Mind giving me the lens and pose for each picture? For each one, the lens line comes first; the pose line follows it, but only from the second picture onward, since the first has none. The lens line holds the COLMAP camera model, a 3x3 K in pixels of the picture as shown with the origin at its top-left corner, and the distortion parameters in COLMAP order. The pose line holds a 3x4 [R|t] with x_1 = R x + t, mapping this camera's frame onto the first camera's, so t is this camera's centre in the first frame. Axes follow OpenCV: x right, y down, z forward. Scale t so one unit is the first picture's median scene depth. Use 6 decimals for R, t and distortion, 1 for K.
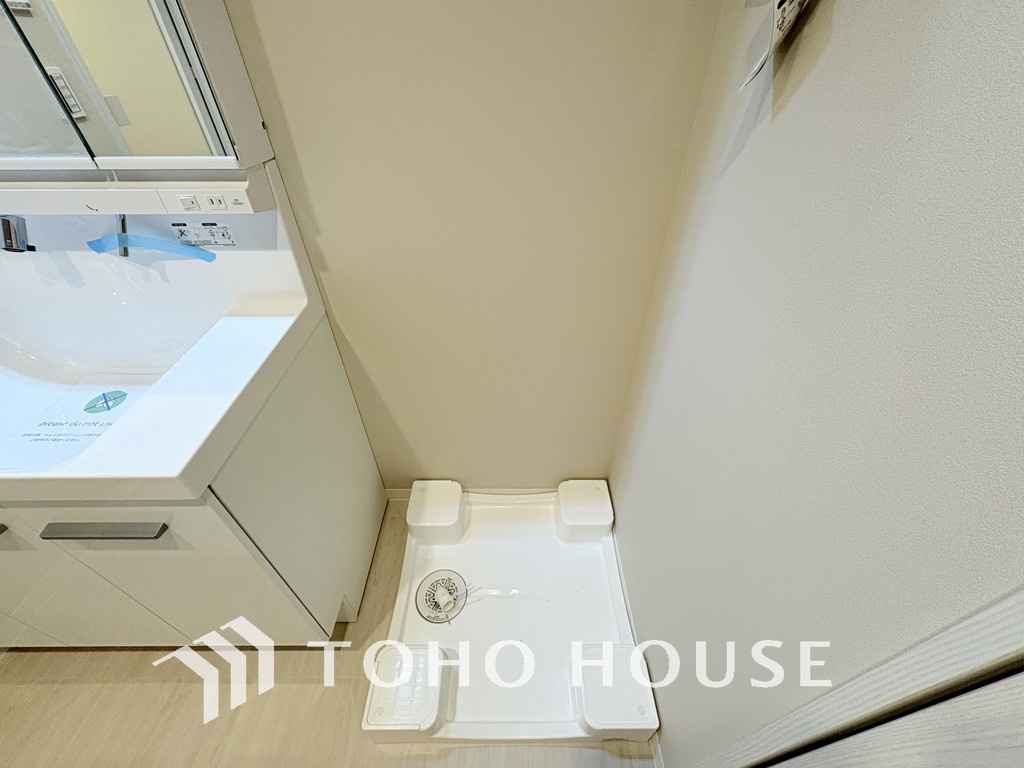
lens RADIAL K [[409.6, 0, 510.1], [0, 409.6, 385.9], [0, 0, 1]] dist [0.000747, -0.000301]
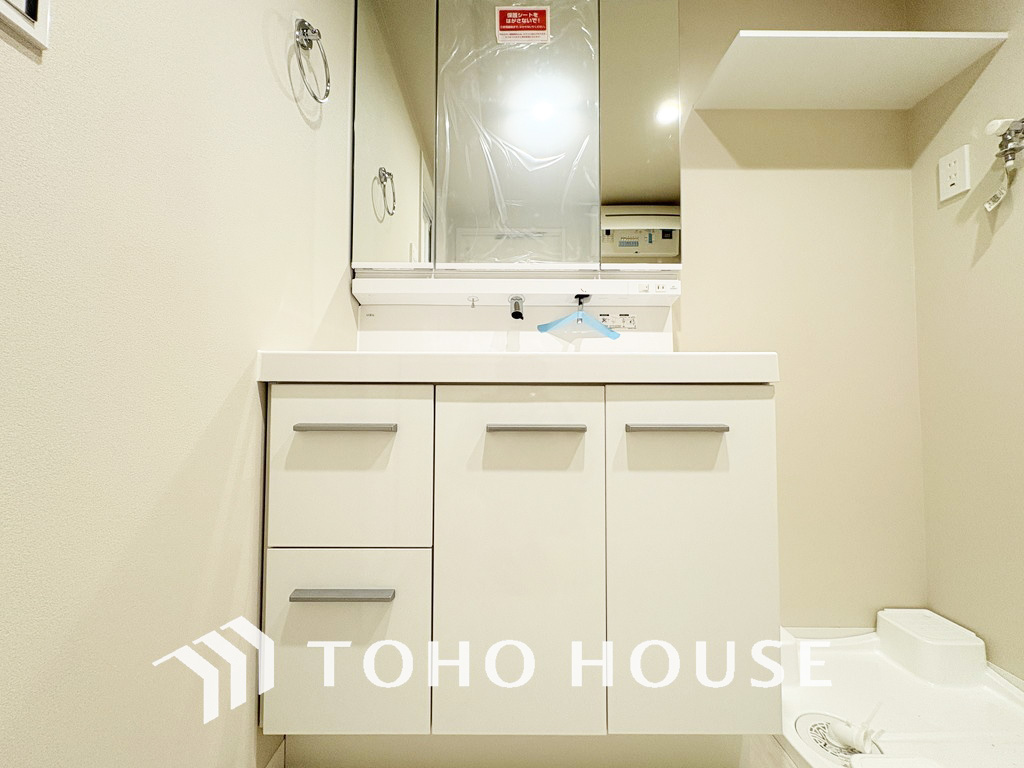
lens RADIAL K [[409.6, 0, 510.7], [0, 409.6, 383.1], [0, 0, 1]] dist [0.000747, -0.000301]
pose [[0.999920, 0.002125, 0.012485, -1.147547], [0.006828, 0.739859, -0.672727, 0.790830], [-0.010667, 0.672759, 0.739785, 0.052813]]
